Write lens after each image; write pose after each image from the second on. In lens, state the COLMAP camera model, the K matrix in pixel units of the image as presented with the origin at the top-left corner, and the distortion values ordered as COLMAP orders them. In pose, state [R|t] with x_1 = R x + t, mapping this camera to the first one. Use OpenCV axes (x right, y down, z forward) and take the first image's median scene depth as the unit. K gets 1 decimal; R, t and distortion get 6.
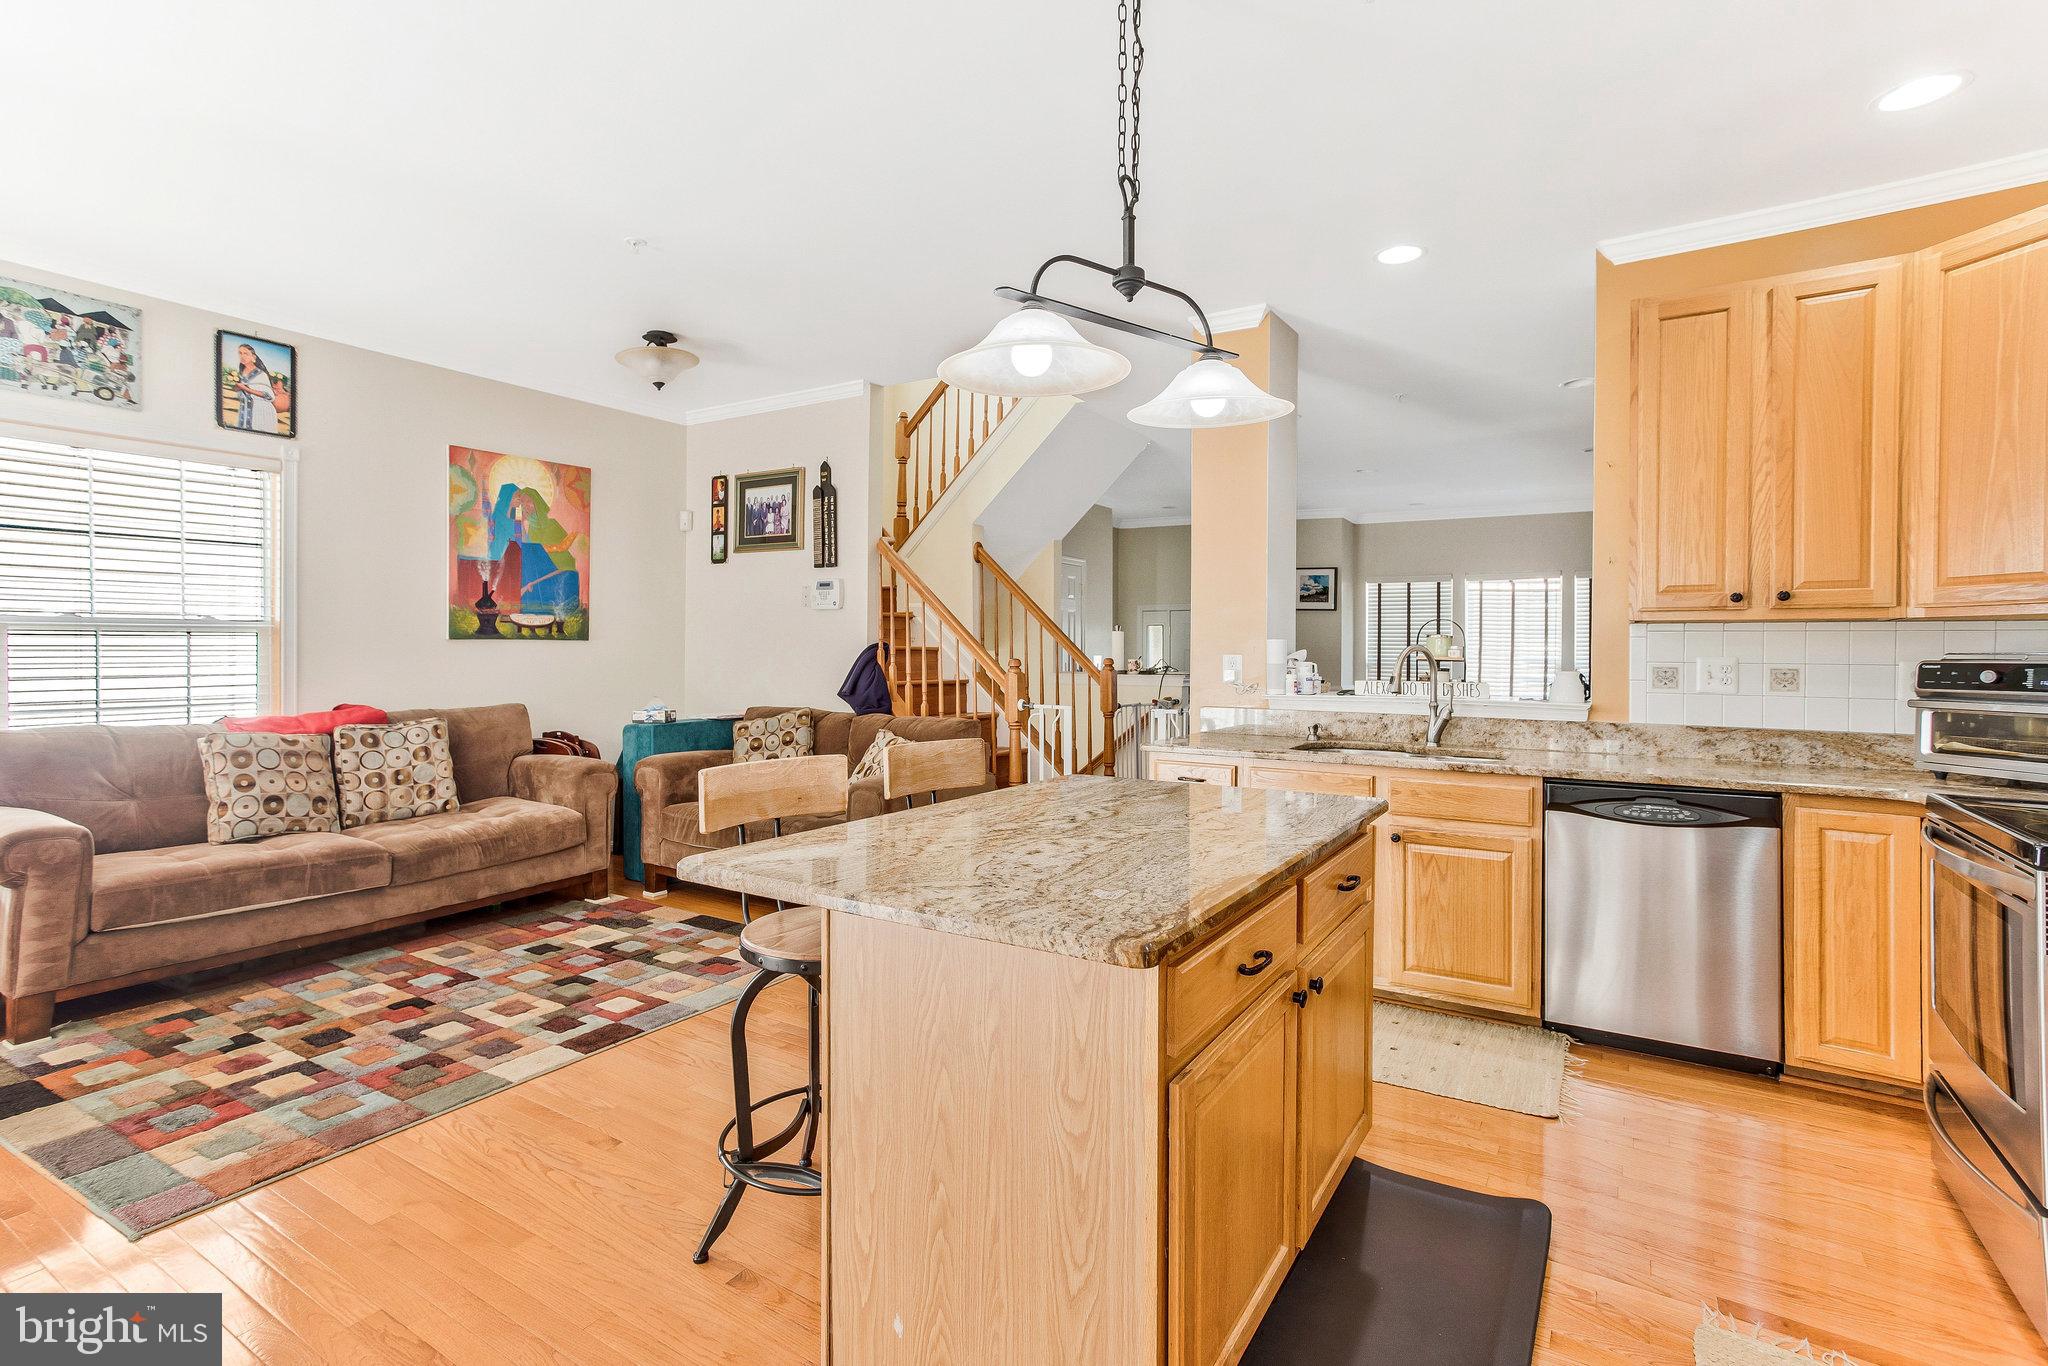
lens RADIAL K [[976.9, 0, 1017.5], [0, 976.9, 653.5], [0, 0, 1]] dist [-0.036634, 0.034049]
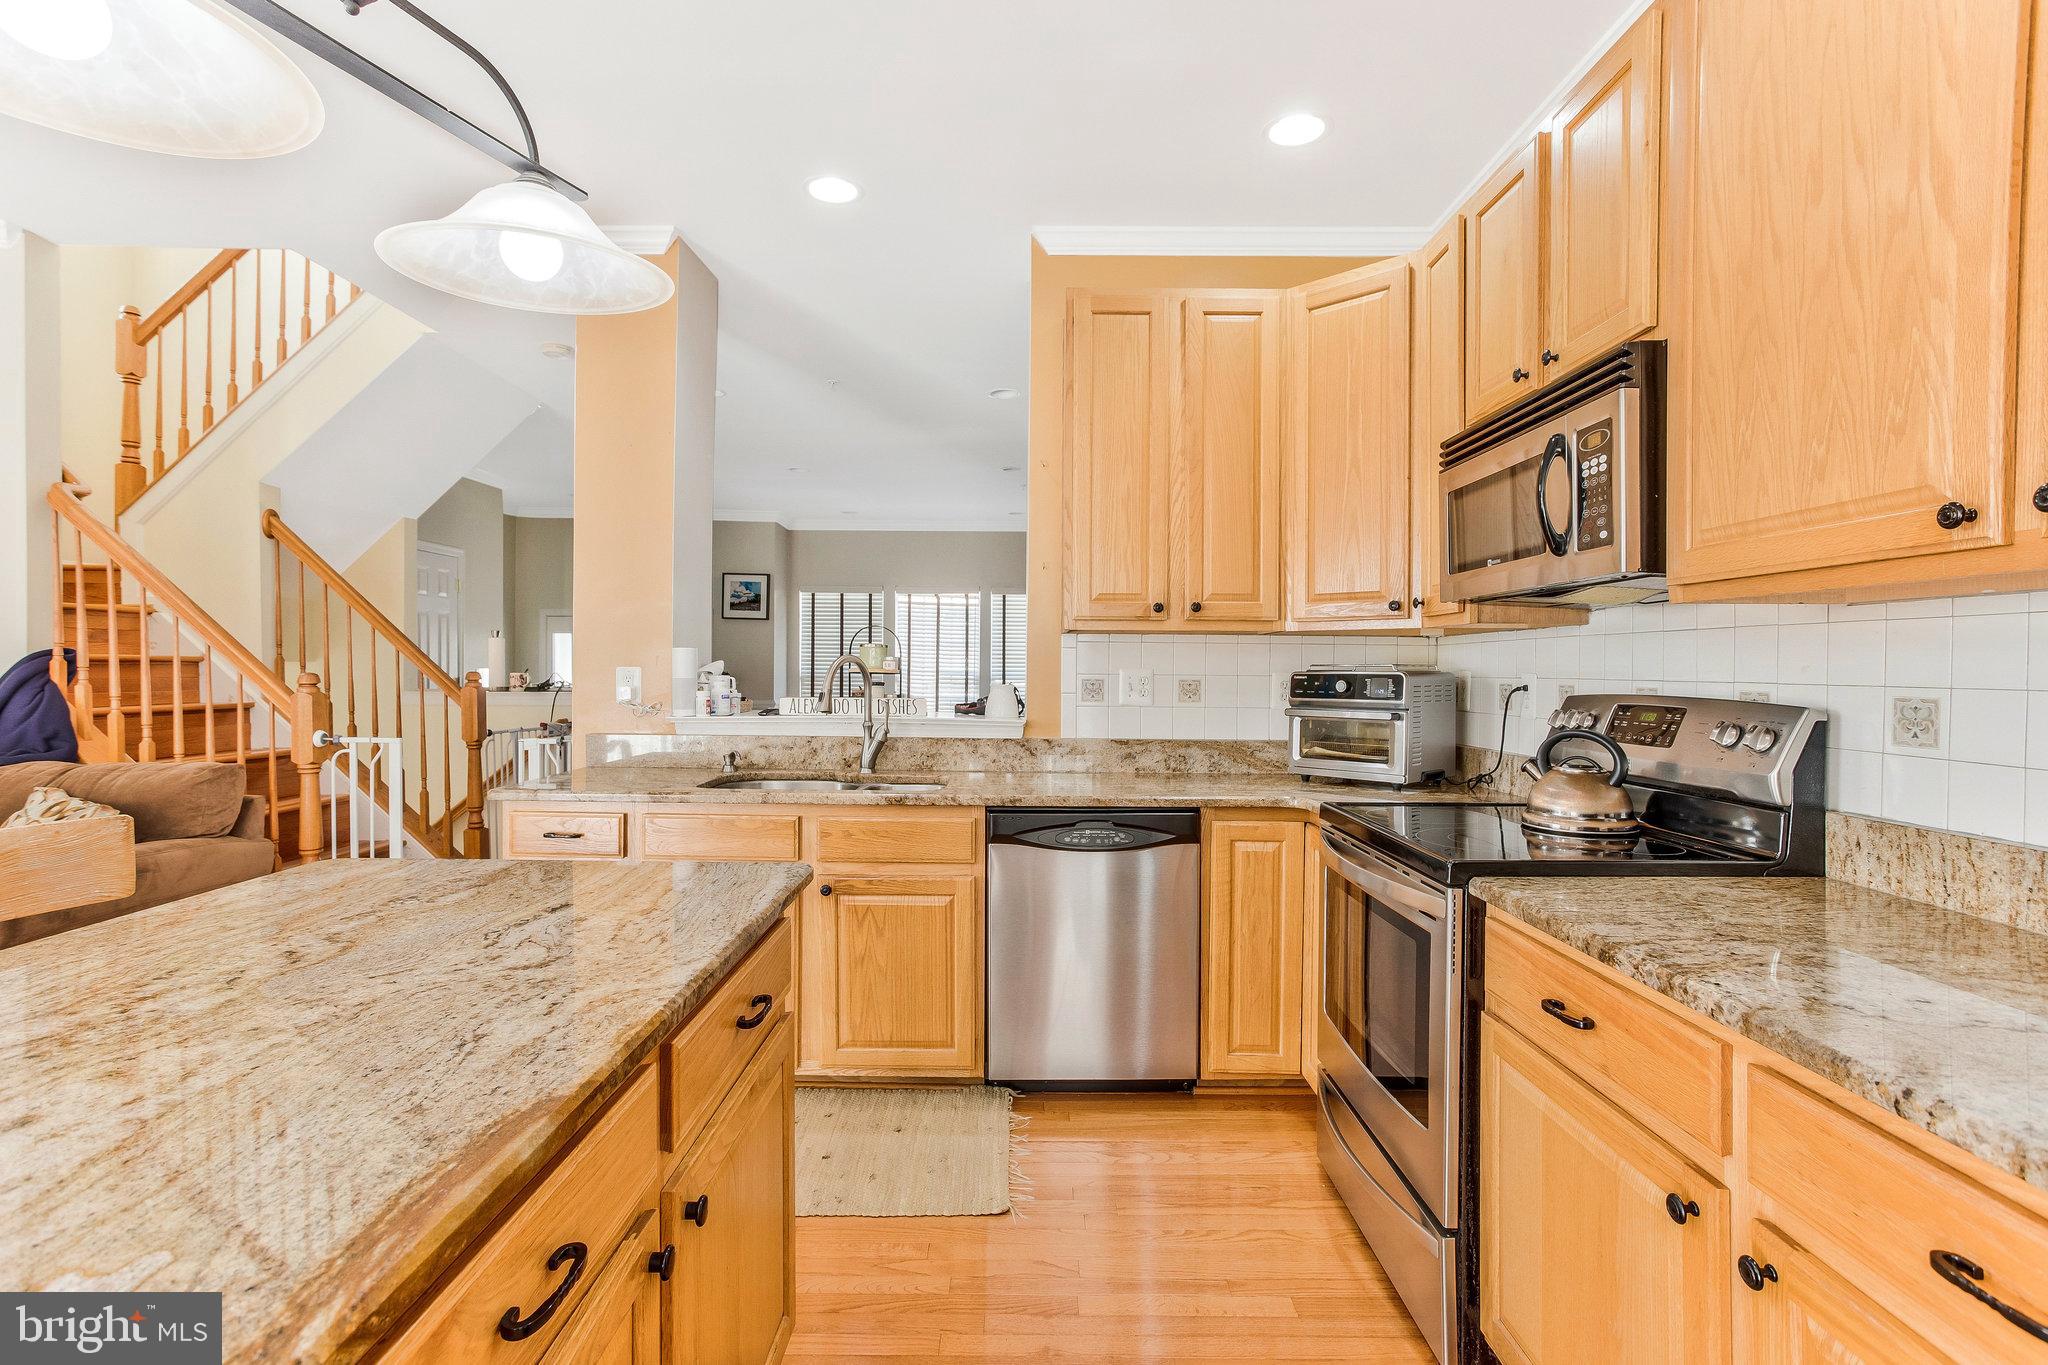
lens RADIAL K [[983.5, 0, 1017.6], [0, 983.5, 672.3], [0, 0, 1]] dist [-0.042275, 0.032652]
pose [[0.847690, -0.003606, 0.530479, 0.080057], [0.000236, 0.999979, 0.006420, 0.000805], [-0.530491, -0.005317, 0.847674, 0.194199]]
